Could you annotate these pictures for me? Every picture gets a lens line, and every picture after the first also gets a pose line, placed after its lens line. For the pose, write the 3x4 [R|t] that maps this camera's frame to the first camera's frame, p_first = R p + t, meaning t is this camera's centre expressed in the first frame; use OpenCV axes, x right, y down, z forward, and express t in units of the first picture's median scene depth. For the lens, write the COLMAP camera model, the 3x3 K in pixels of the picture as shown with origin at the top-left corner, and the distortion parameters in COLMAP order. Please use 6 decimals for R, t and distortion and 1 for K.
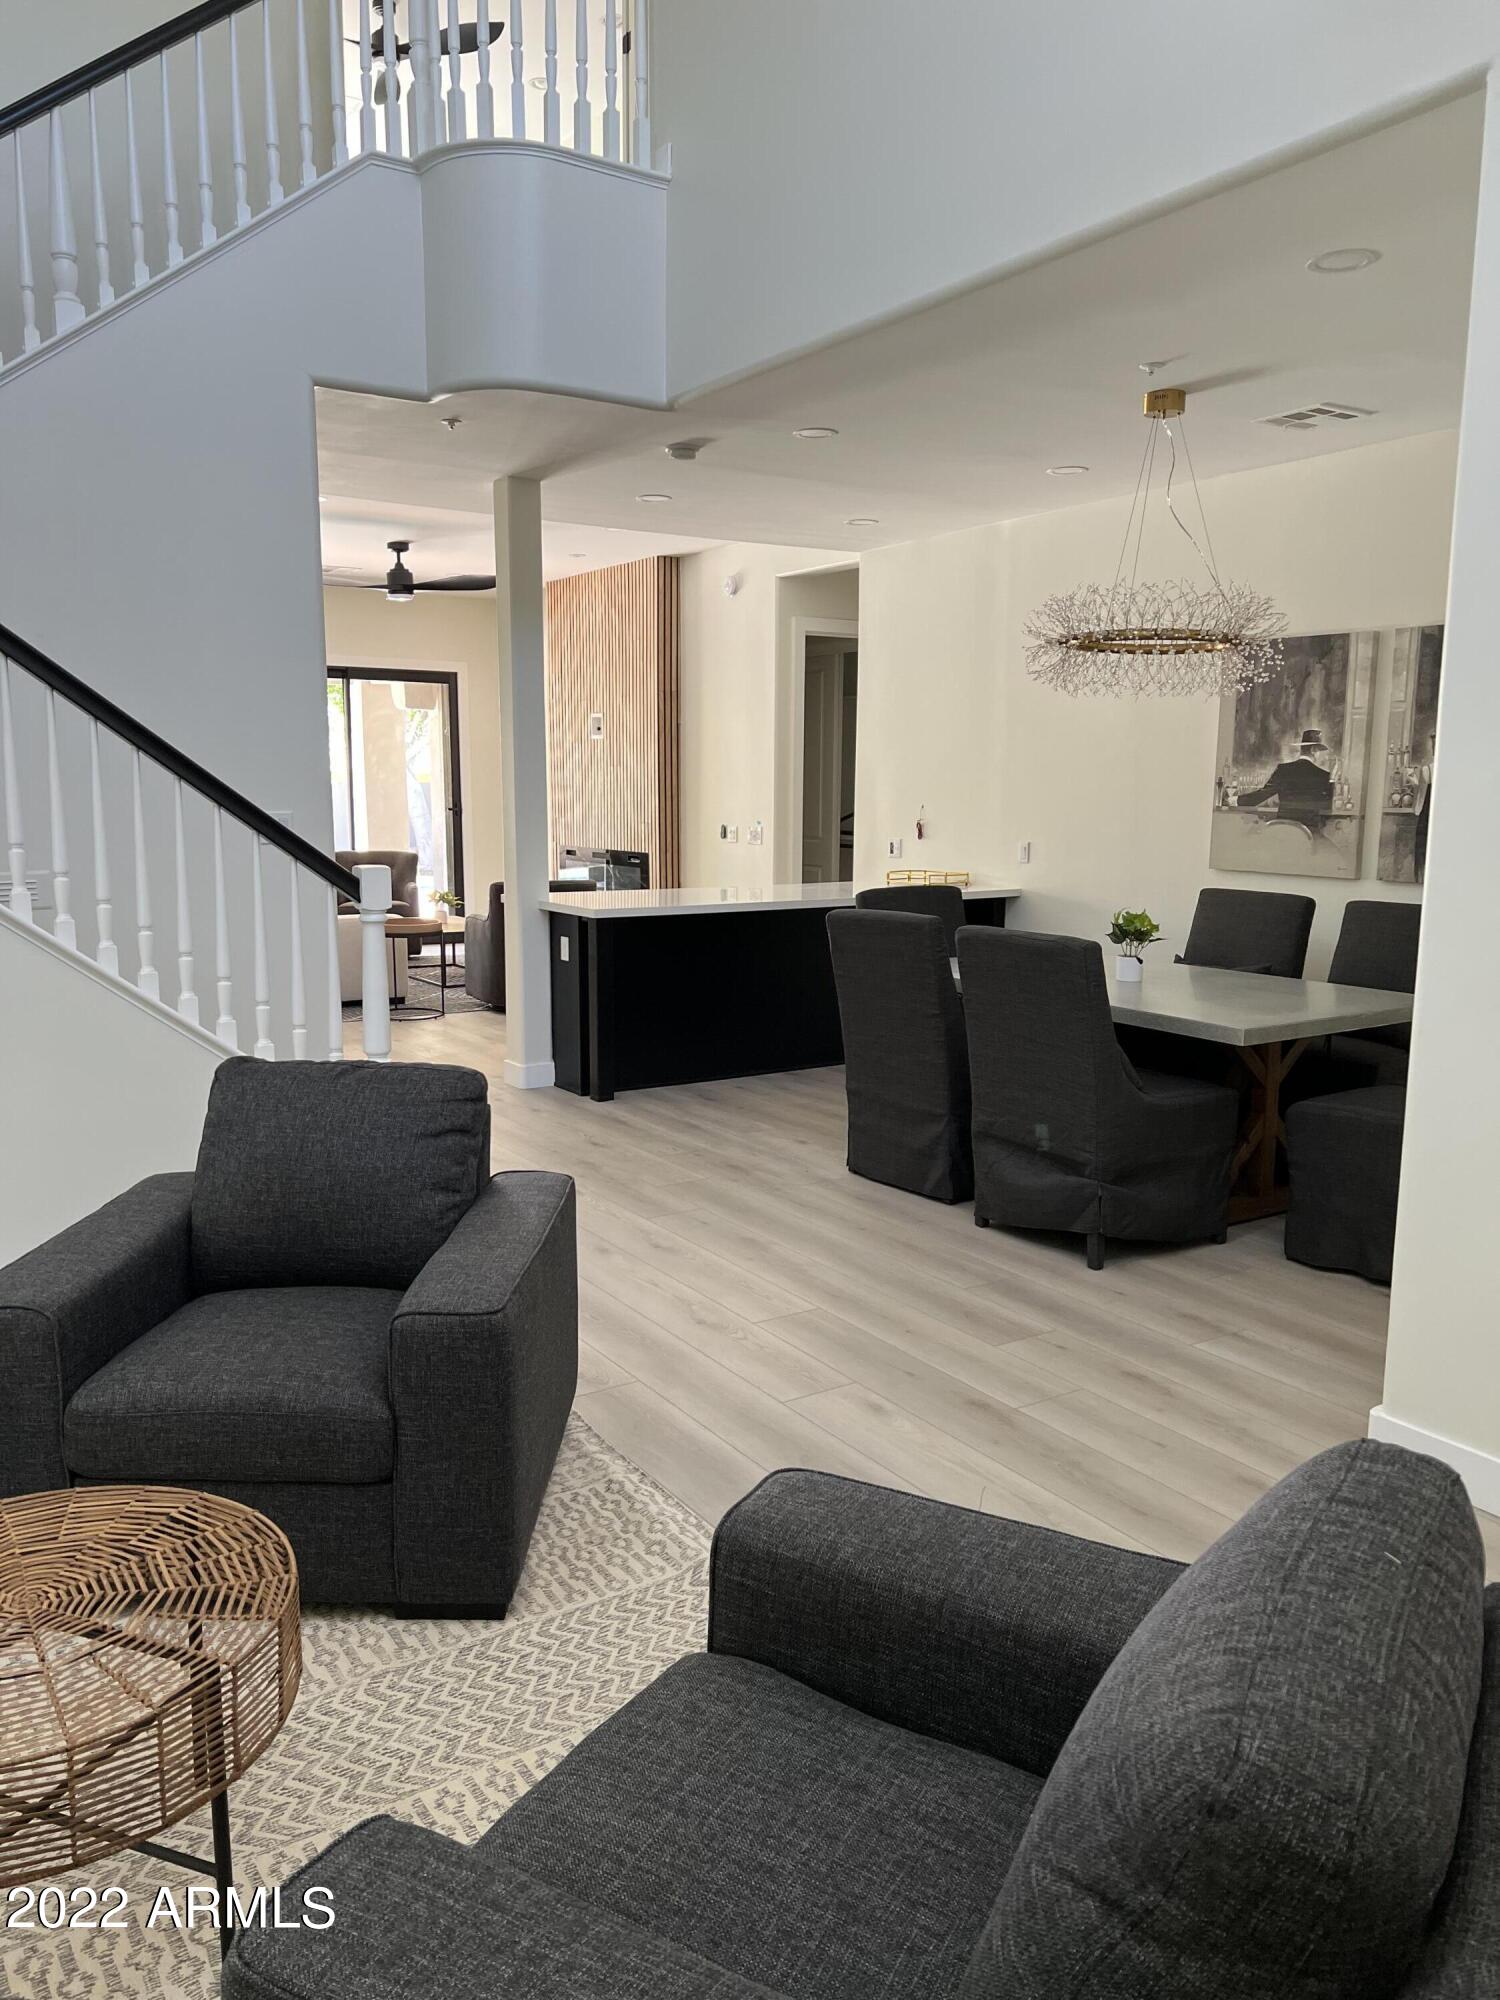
lens RADIAL K [[1474.3, 0, 742.2], [0, 1474.3, 1003.9], [0, 0, 1]] dist [0.078691, -0.141042]
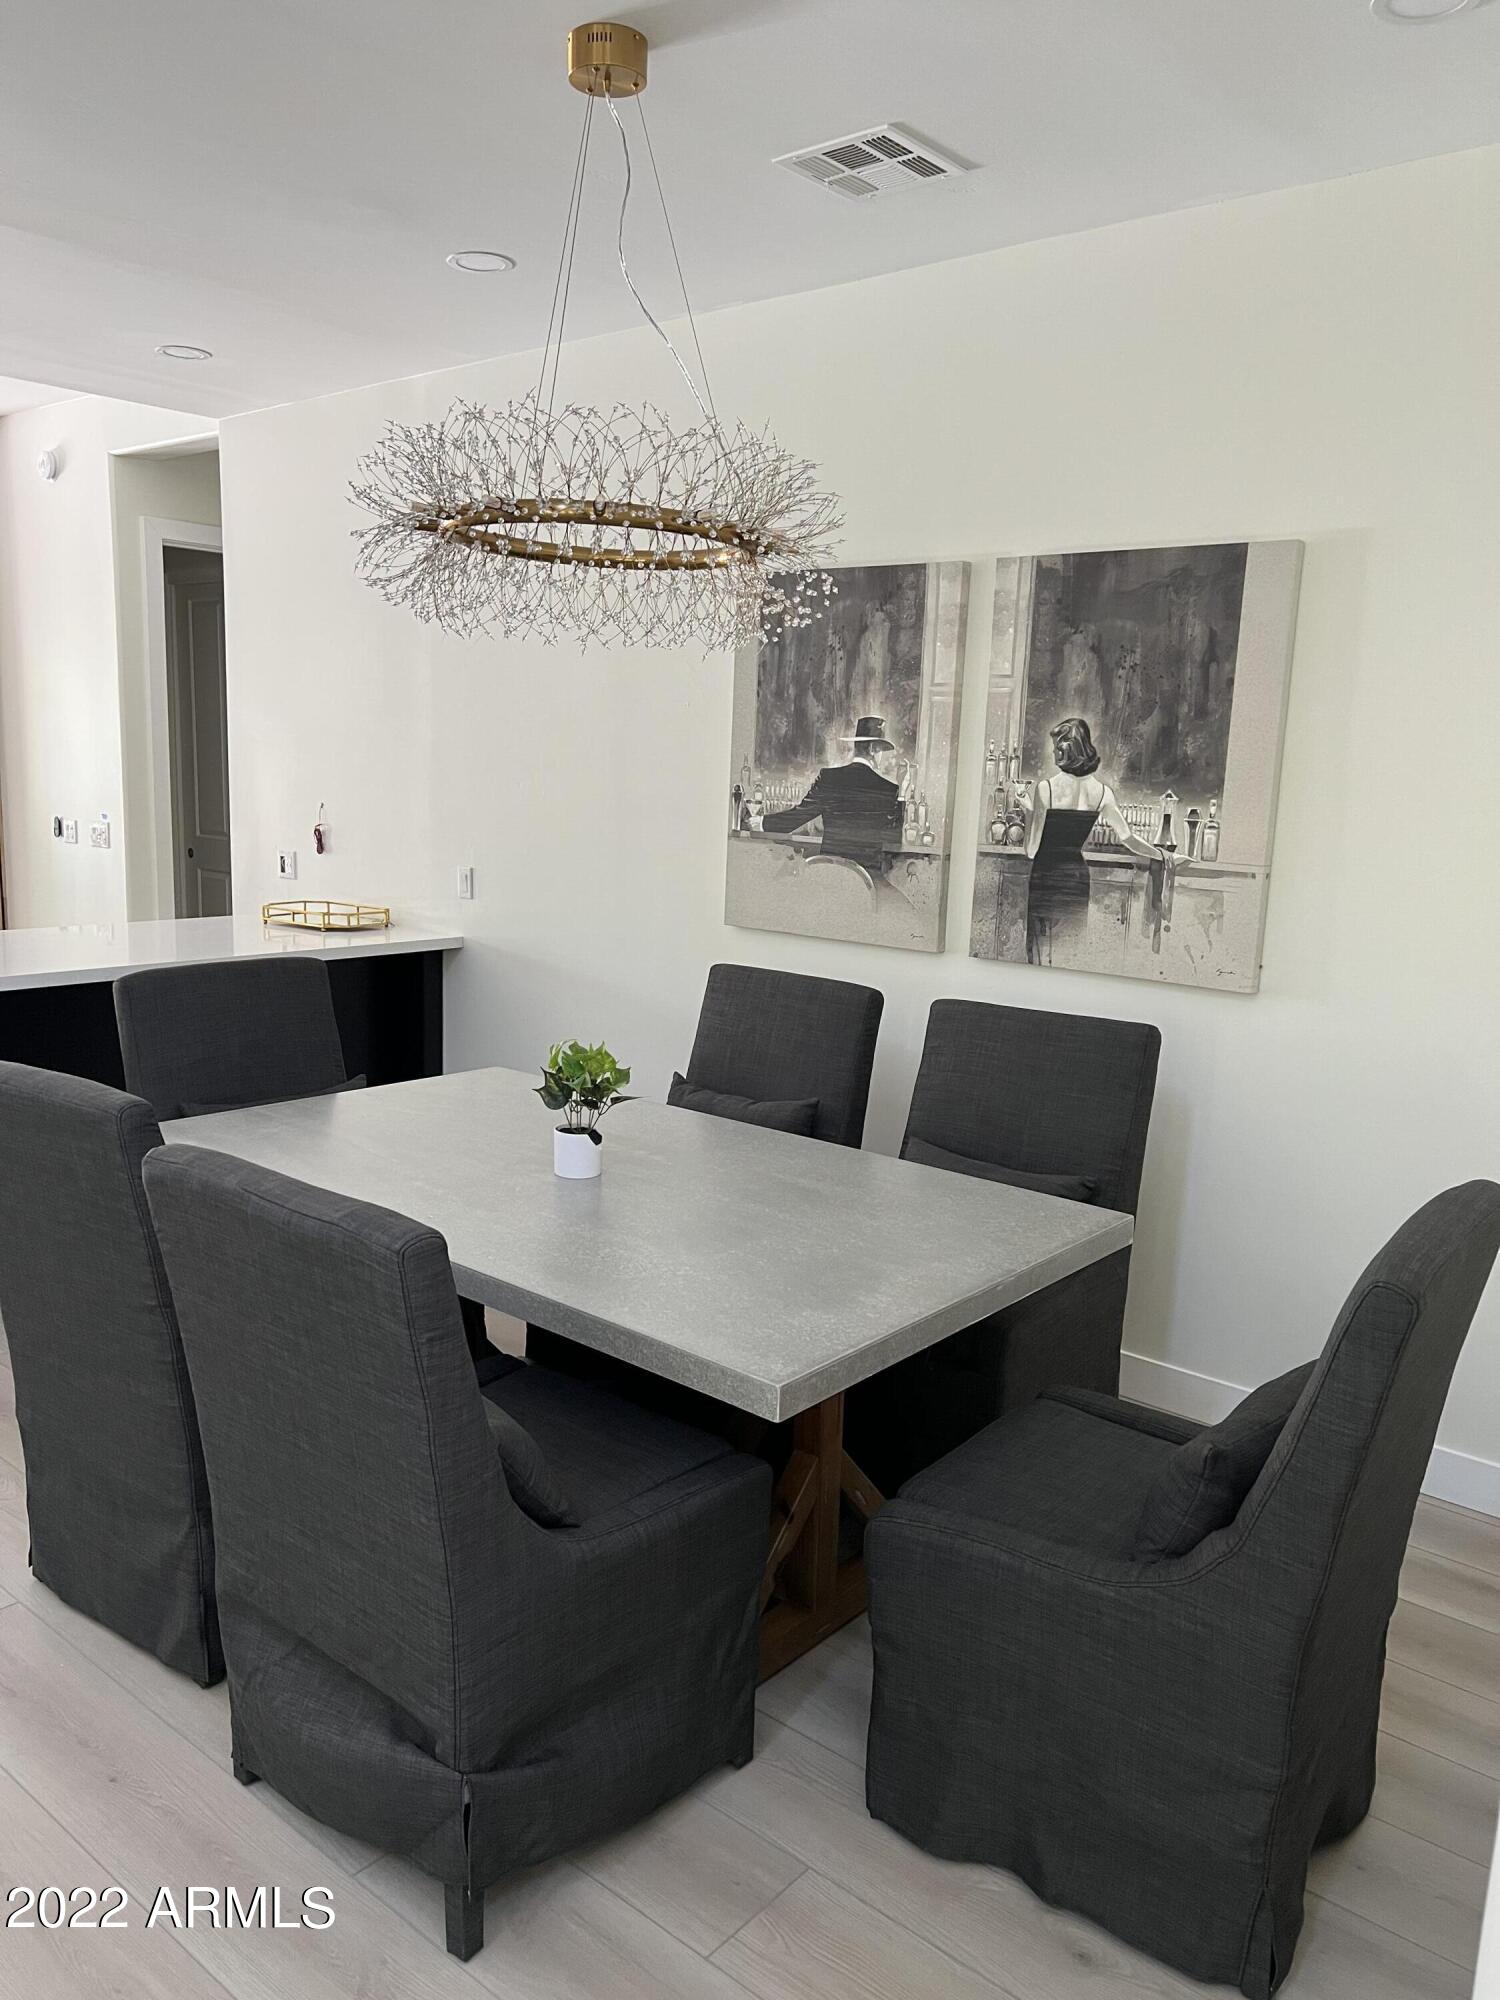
lens RADIAL K [[1474.3, 0, 742.2], [0, 1474.3, 1003.9], [0, 0, 1]] dist [0.078691, -0.141042]
pose [[0.954450, -0.024319, 0.297378, 0.143429], [0.018600, 0.999584, 0.022044, -0.078751], [-0.297791, -0.015509, 0.954505, 0.422874]]
